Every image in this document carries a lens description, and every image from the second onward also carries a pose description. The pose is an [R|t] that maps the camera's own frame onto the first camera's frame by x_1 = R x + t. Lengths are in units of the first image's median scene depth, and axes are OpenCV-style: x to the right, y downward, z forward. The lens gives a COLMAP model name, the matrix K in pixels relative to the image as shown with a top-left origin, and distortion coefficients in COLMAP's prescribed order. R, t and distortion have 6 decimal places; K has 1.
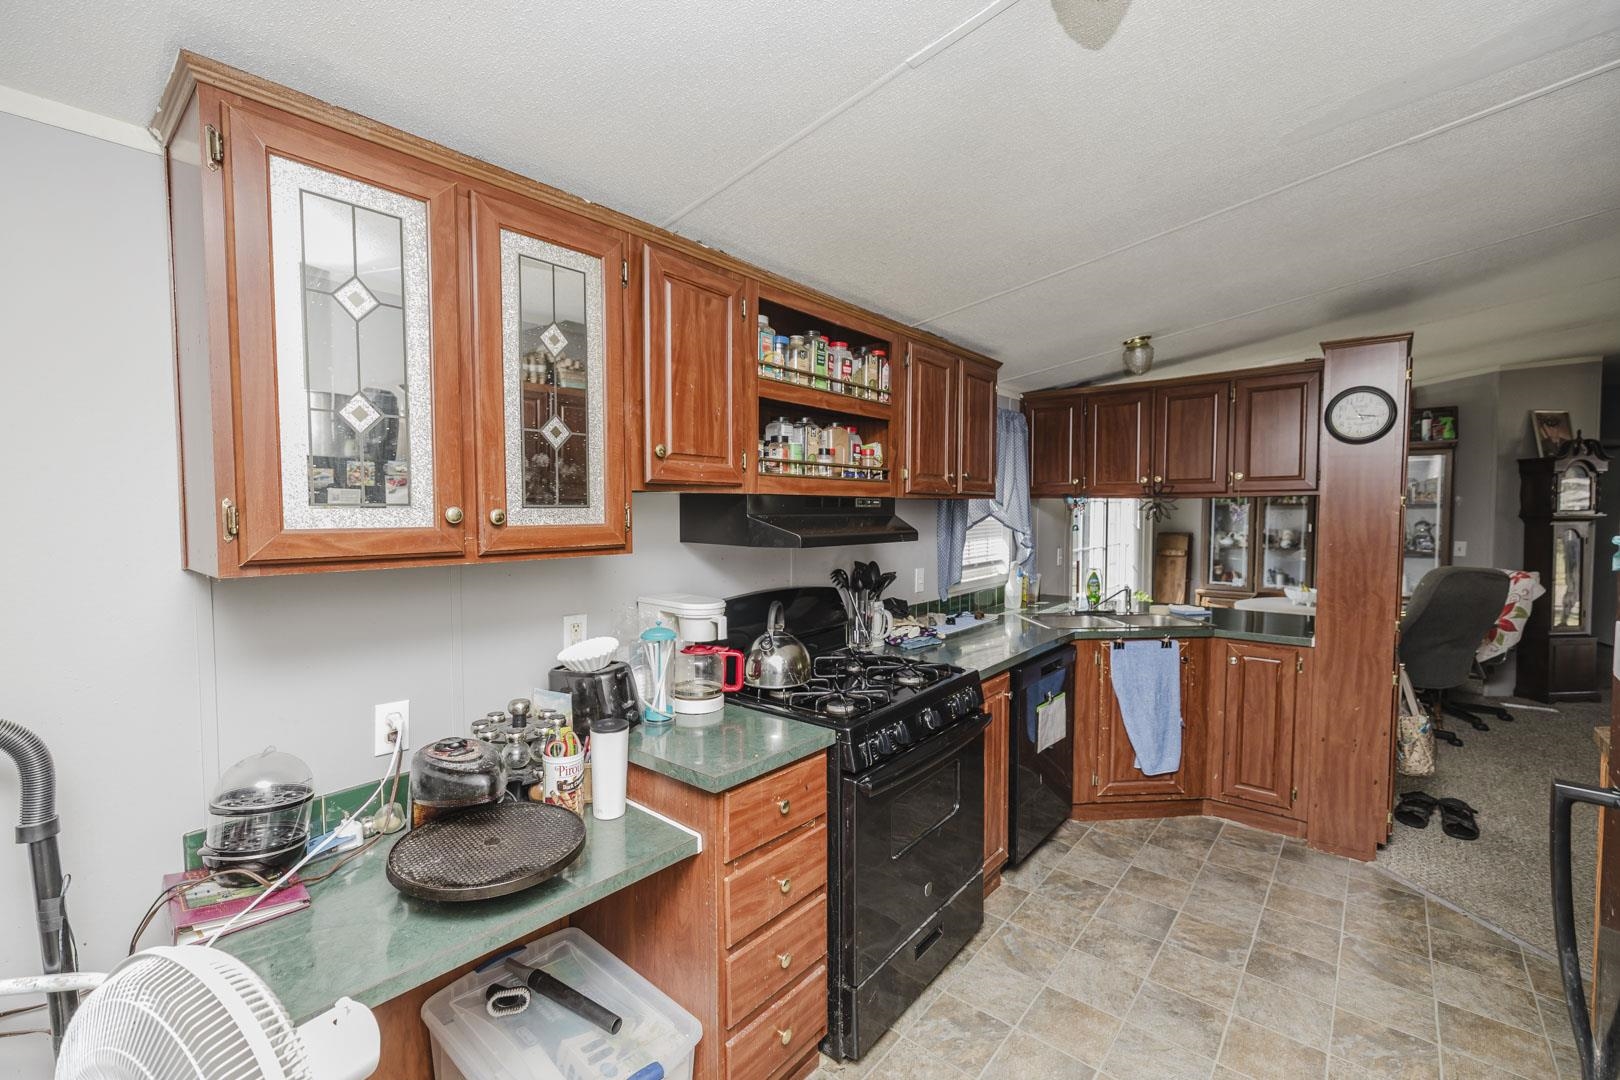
lens RADIAL K [[684.3, 0, 809.1], [0, 684.3, 535.3], [0, 0, 1]] dist [-0.002729, -0.000379]
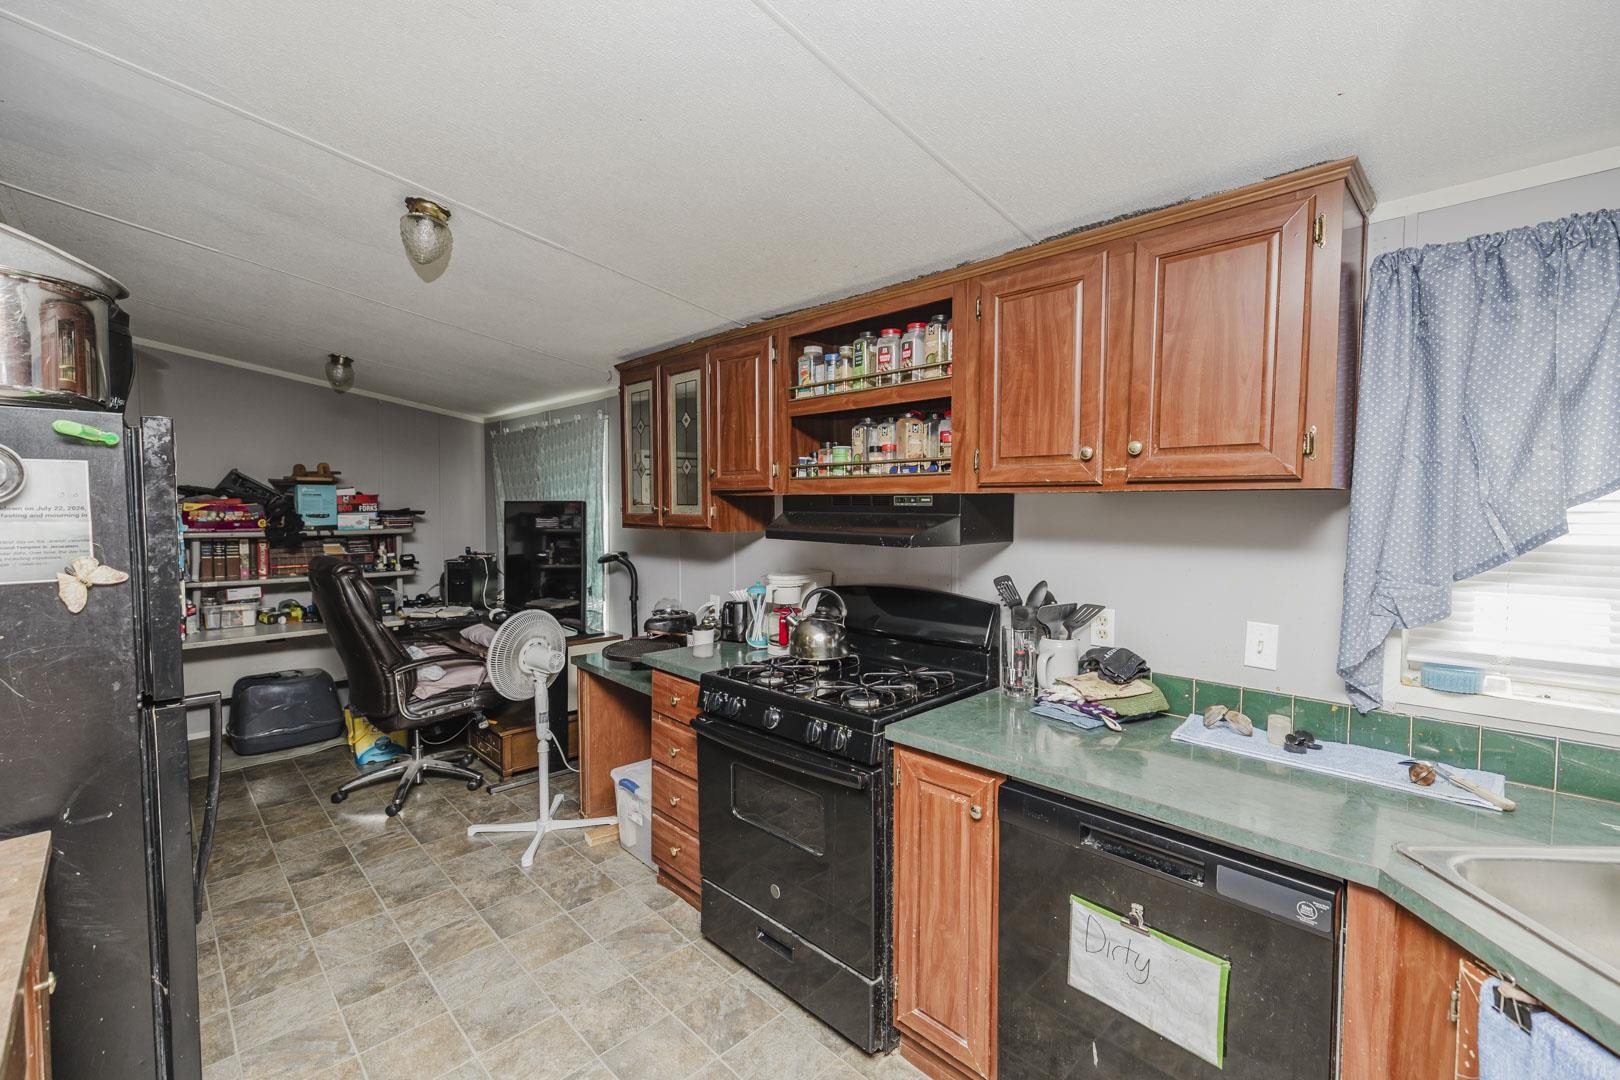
lens RADIAL K [[684.3, 0, 811.5], [0, 684.3, 544.2], [0, 0, 1]] dist [-0.002729, -0.000379]
pose [[-0.082366, 0.052234, -0.995232, 1.070162], [-0.045037, 0.997410, 0.056076, -0.039309], [0.995584, 0.049441, -0.079800, 1.045195]]
